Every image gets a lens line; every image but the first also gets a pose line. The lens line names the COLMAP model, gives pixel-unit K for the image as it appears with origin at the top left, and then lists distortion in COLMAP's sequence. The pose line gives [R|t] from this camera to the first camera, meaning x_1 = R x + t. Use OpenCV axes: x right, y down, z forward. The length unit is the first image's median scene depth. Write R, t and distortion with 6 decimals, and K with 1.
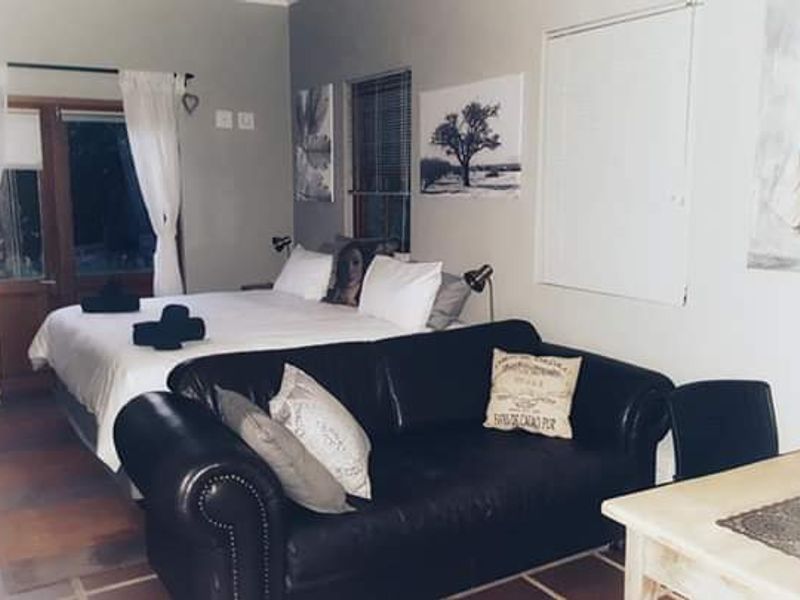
lens RADIAL K [[809.5, 0, 388.7], [0, 809.5, 297.7], [0, 0, 1]] dist [0.171015, -0.282284]
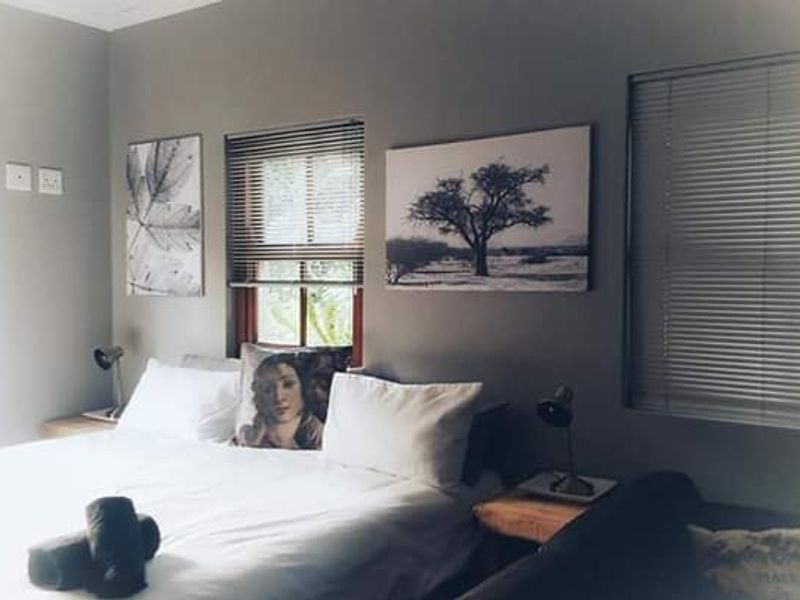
lens RADIAL K [[809.5, 0, 388.7], [0, 809.5, 297.7], [0, 0, 1]] dist [0.171015, -0.282284]
pose [[0.915510, -0.009131, 0.402192, -0.272678], [0.052749, 0.993836, -0.097510, -0.050710], [-0.398822, 0.110487, 0.910348, 0.371741]]
